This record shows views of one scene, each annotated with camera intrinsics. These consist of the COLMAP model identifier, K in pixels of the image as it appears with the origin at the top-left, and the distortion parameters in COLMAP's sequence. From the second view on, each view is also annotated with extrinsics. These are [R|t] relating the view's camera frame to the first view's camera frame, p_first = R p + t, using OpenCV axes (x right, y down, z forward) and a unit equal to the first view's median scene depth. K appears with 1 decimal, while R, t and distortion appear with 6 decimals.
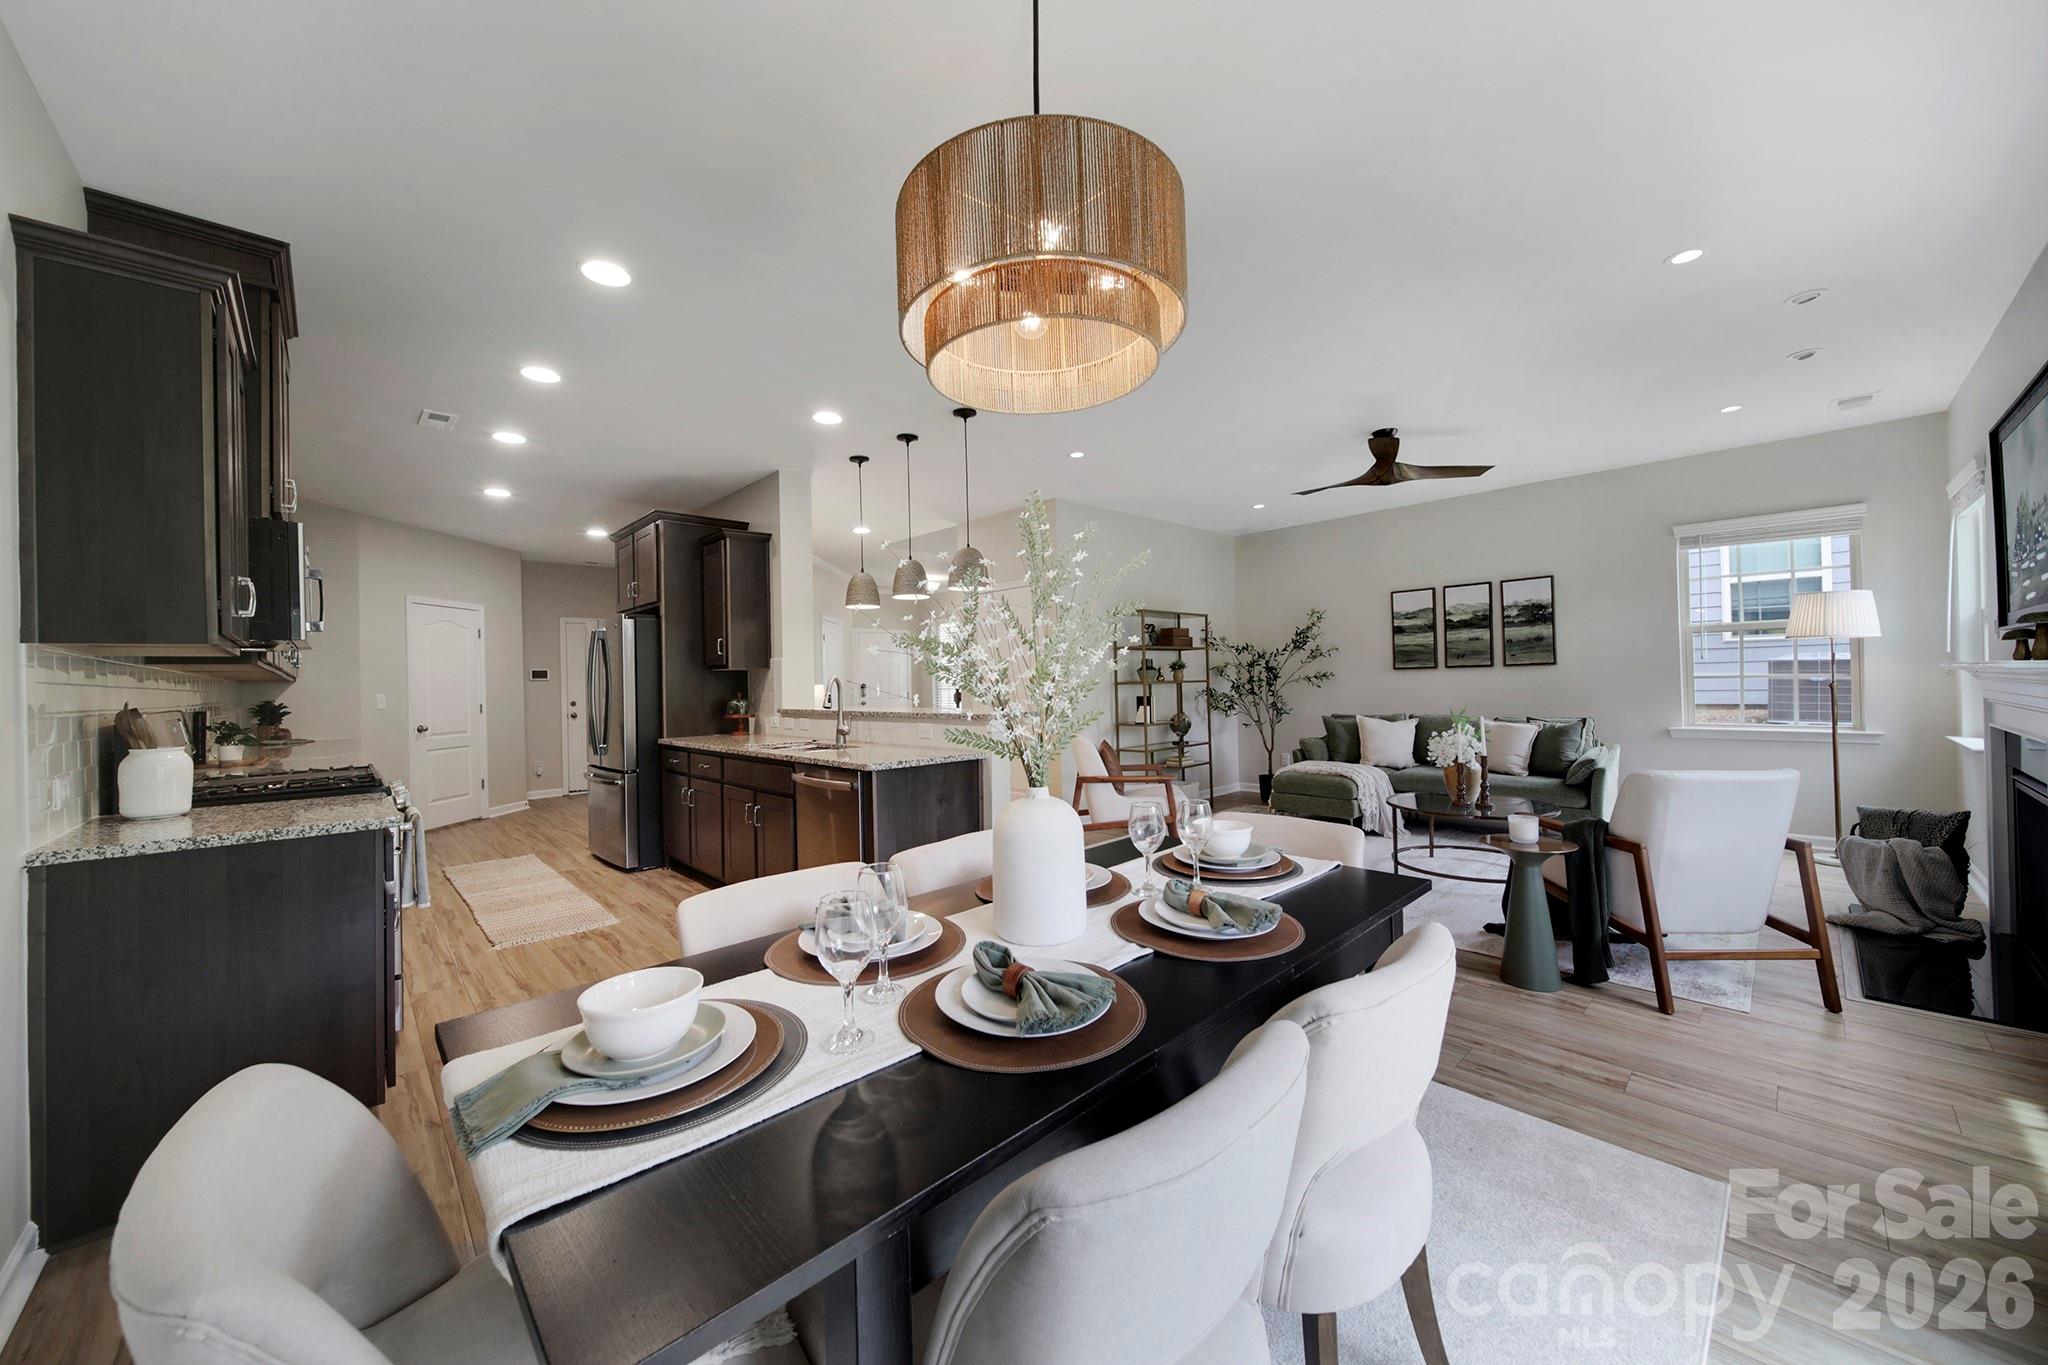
lens RADIAL K [[742.1, 0, 1010.9], [0, 742.1, 673.5], [0, 0, 1]] dist [-0.000721, -0.000286]
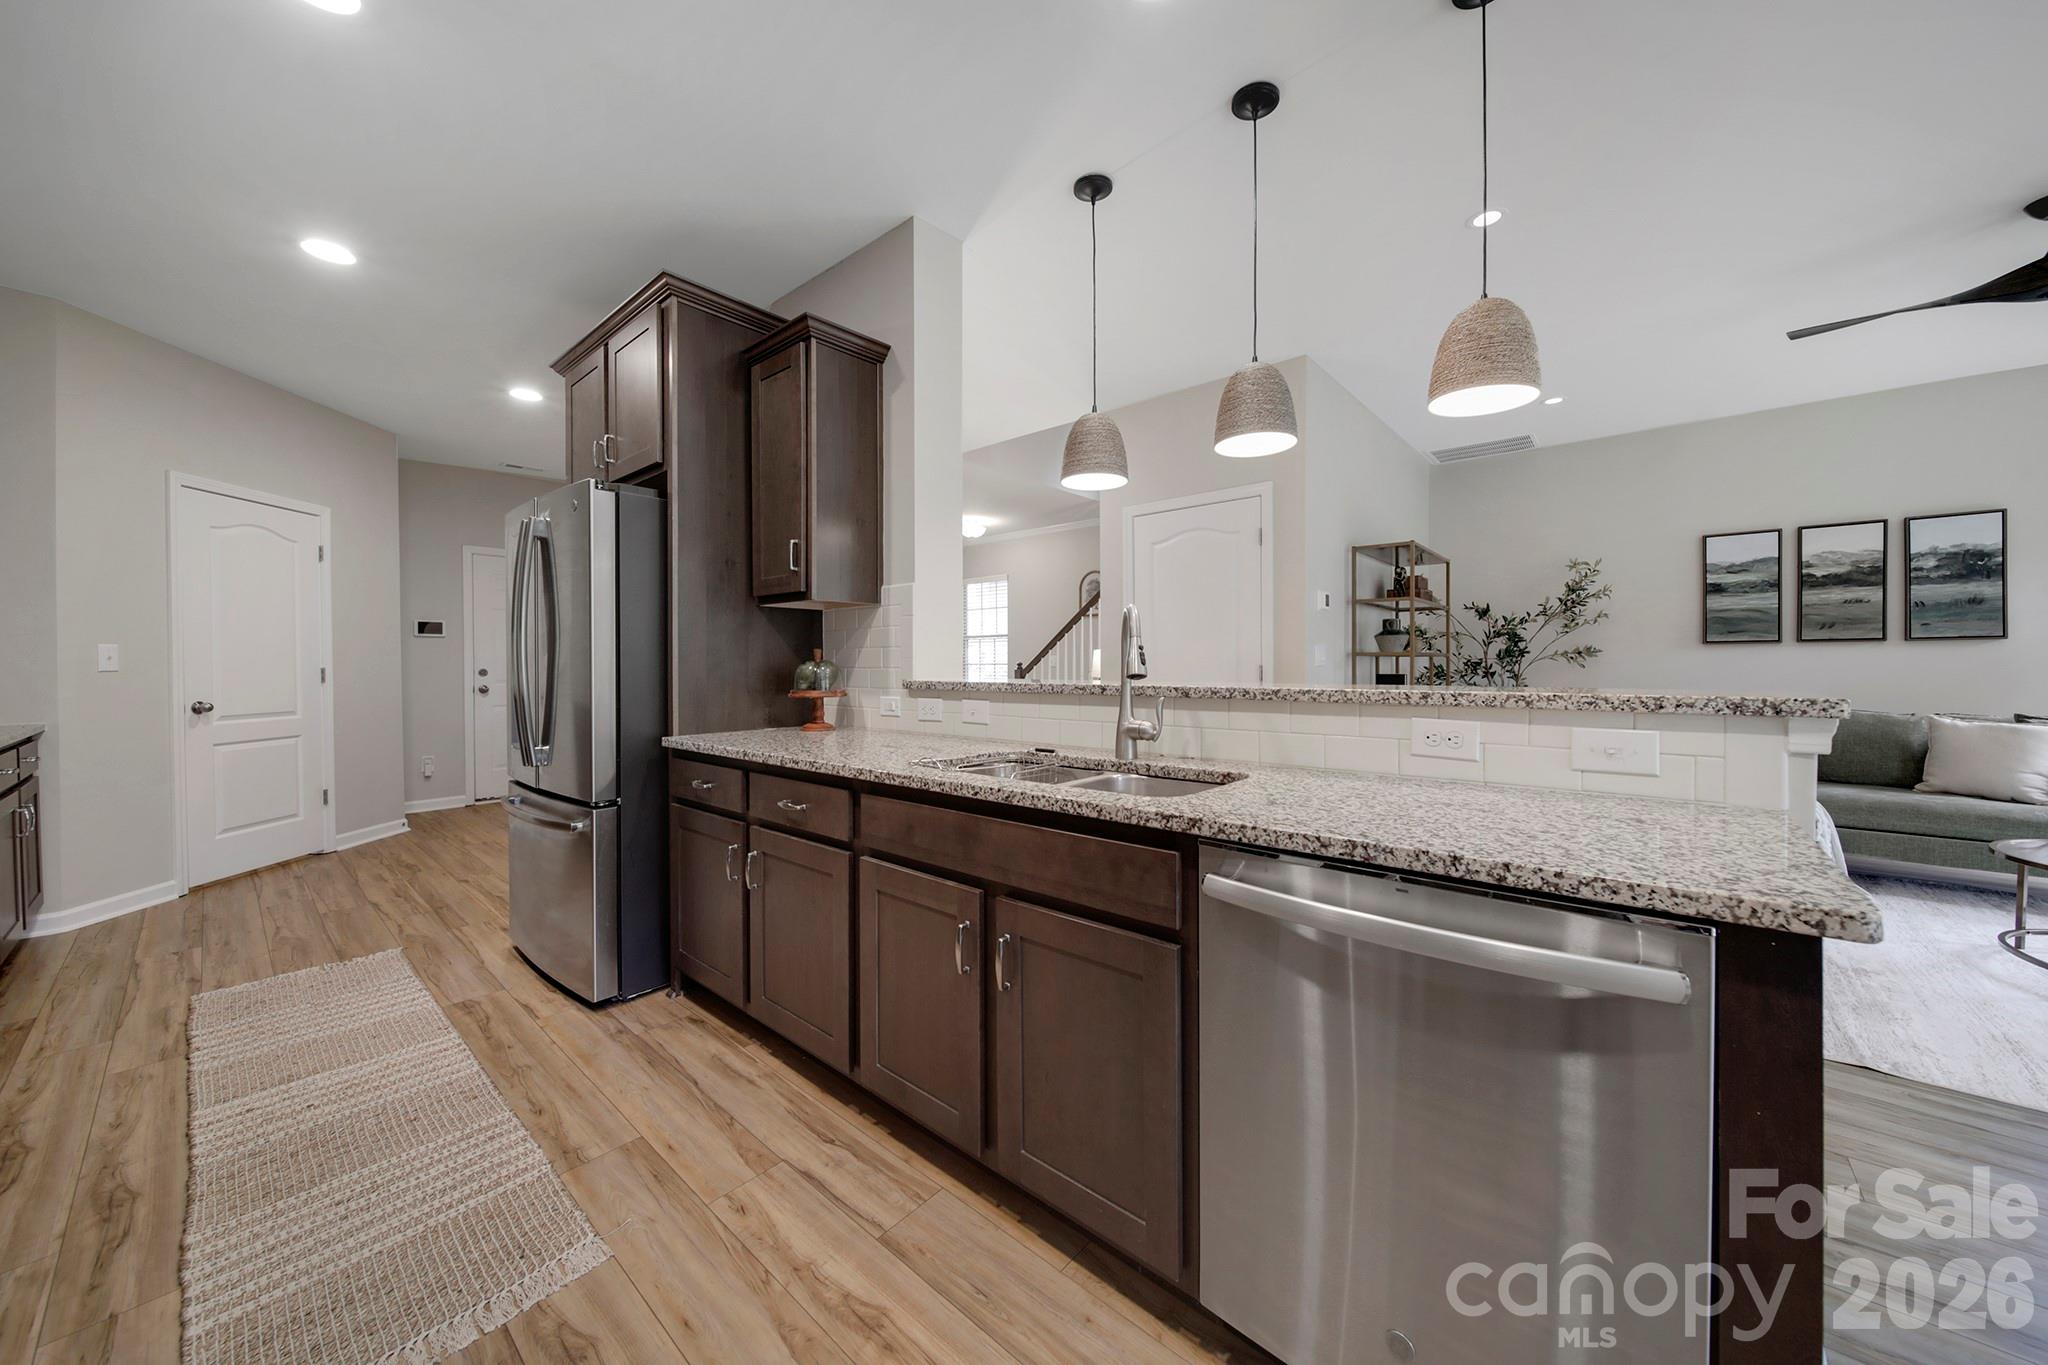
lens RADIAL K [[721.9, 0, 1017.1], [0, 721.9, 669.9], [0, 0, 1]] dist [-0.003138, -0.000413]
pose [[0.994462, 0.019266, 0.103320, -0.244600], [-0.020935, 0.999667, 0.015095, 0.026083], [-0.102995, -0.017175, 0.994534, 0.418661]]
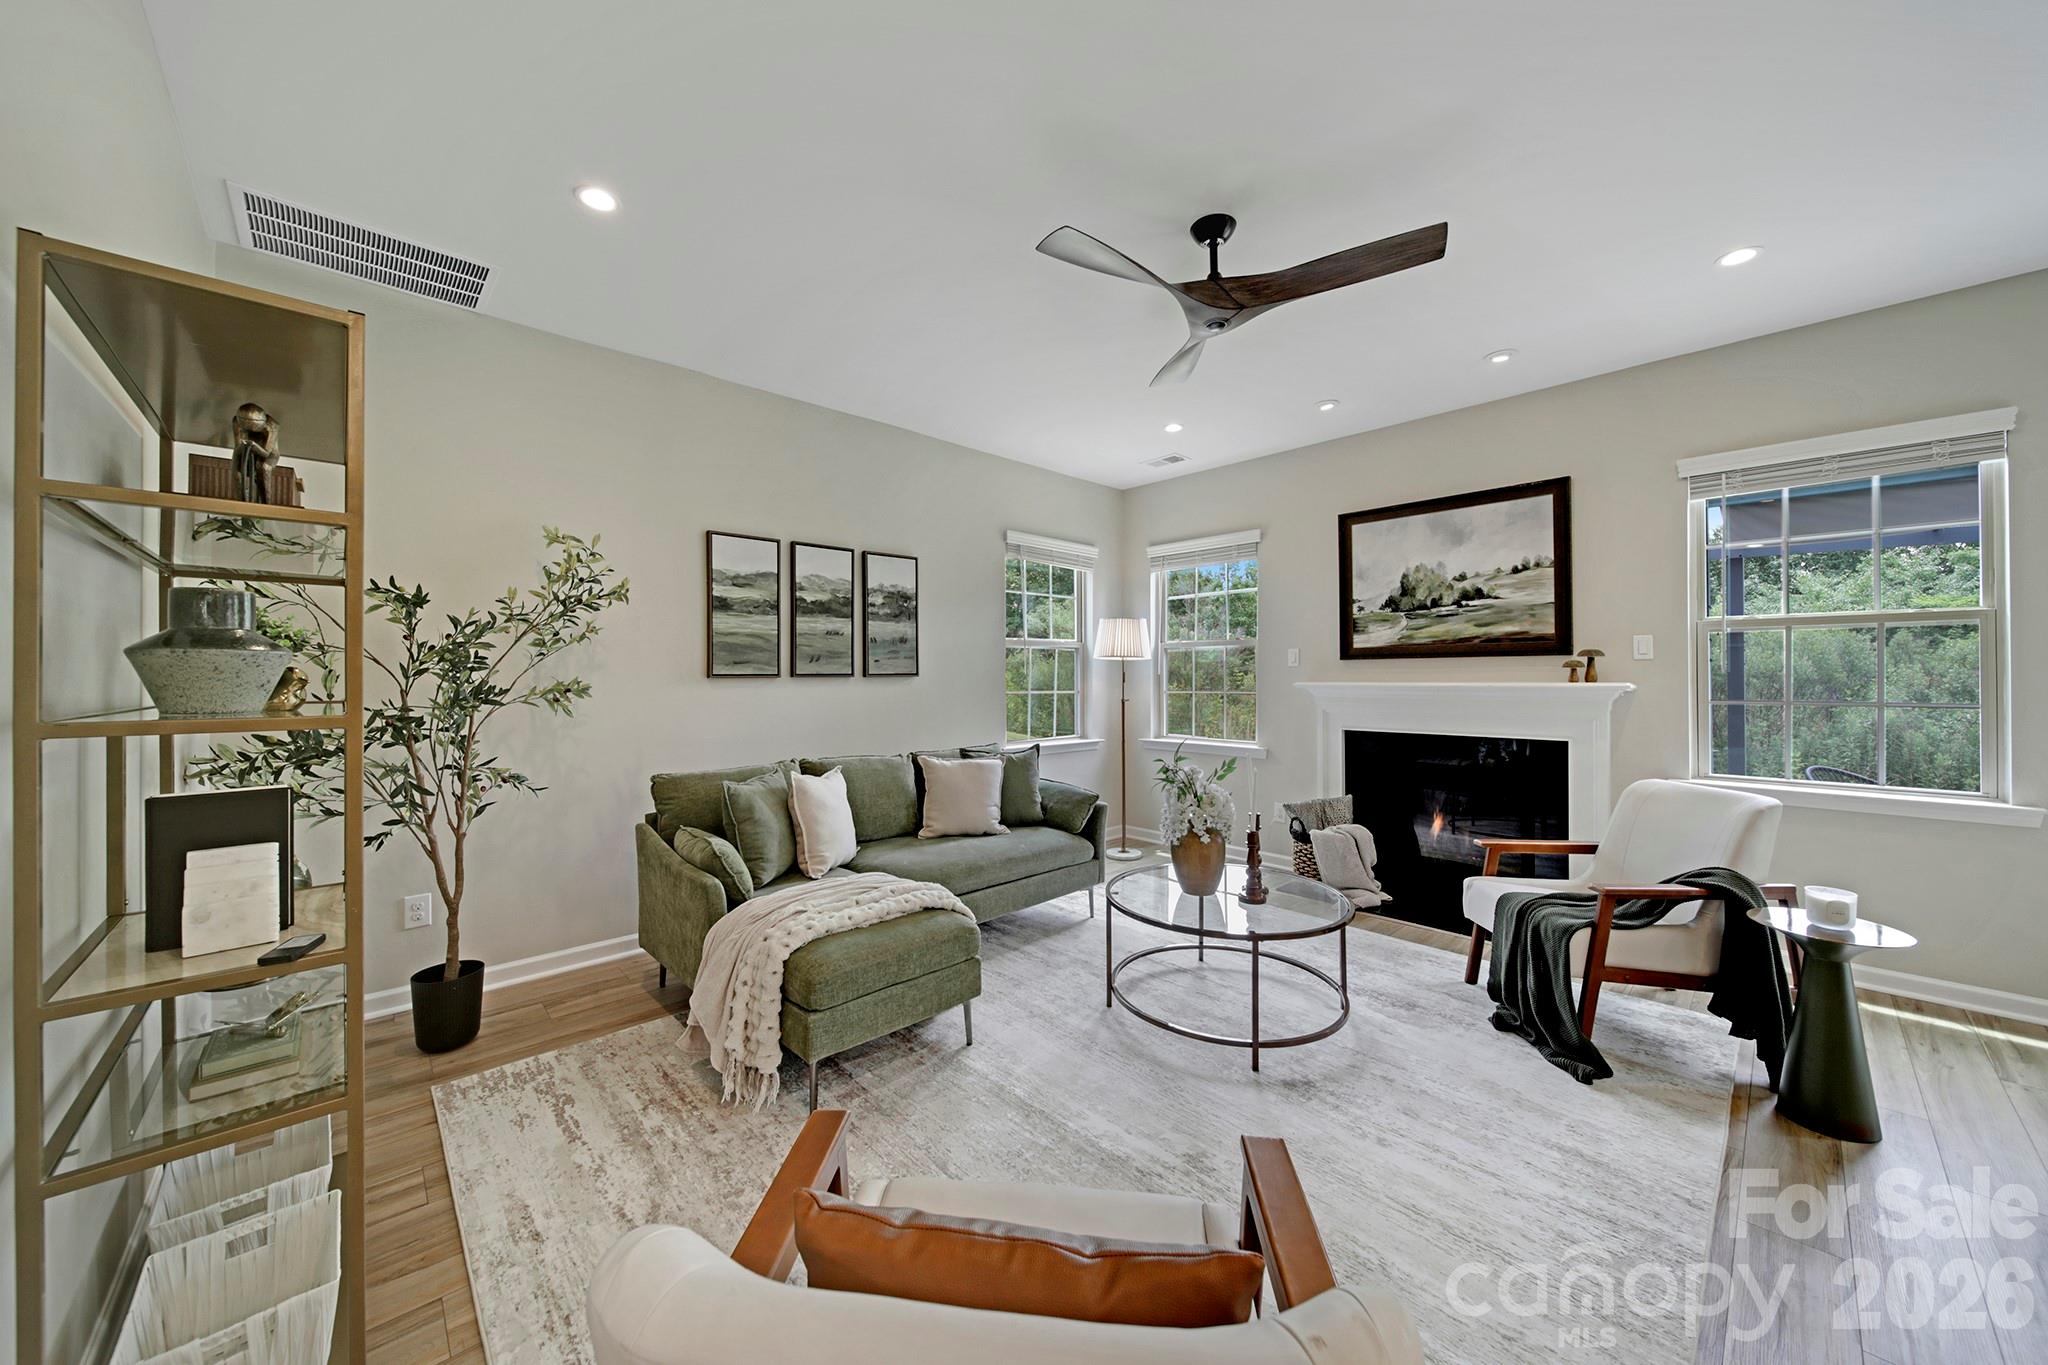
lens RADIAL K [[718.1, 0, 1025.0], [0, 718.1, 676.0], [0, 0, 1]] dist [-0.002216, -0.000459]
pose [[-0.002433, 0.024711, 0.999692, 0.002888], [-0.007951, 0.999663, -0.024730, 0.004963], [-0.999965, -0.008009, -0.002236, 0.868894]]
